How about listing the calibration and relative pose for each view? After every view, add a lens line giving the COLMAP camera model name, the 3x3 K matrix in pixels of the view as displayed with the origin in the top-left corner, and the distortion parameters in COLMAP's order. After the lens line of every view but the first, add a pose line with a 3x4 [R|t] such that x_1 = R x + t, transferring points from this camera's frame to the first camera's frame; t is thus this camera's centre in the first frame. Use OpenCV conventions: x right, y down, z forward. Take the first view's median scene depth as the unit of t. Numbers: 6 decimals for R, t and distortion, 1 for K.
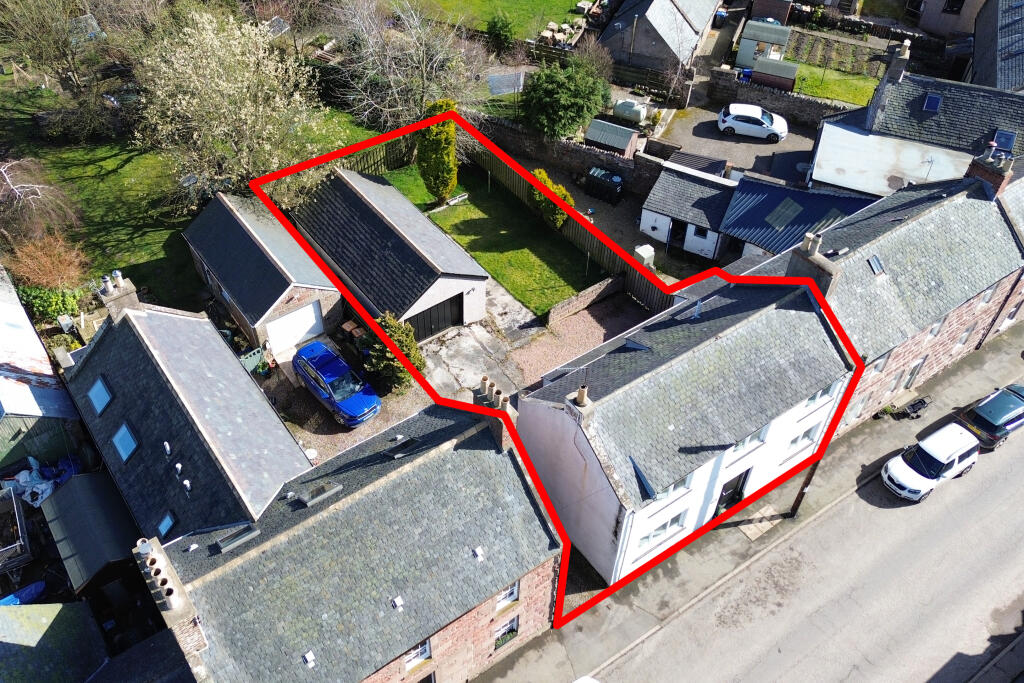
lens RADIAL K [[887.2, 0, 480.9], [0, 887.2, 327.5], [0, 0, 1]] dist [0.101891, -0.091262]
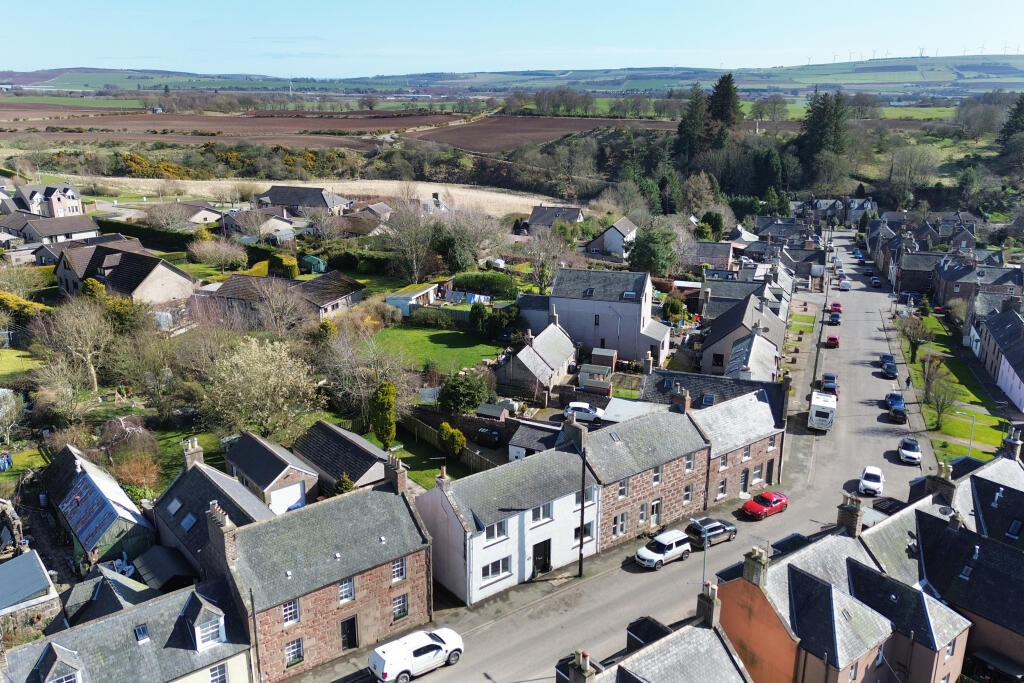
lens RADIAL K [[887.2, 0, 521.1], [0, 887.2, 340.9], [0, 0, 1]] dist [0.101891, -0.091262]
pose [[0.998207, -0.016689, 0.057476, 0.147220], [0.042222, 0.876997, -0.478638, 0.626151], [-0.042418, 0.480206, 0.876129, -0.682637]]
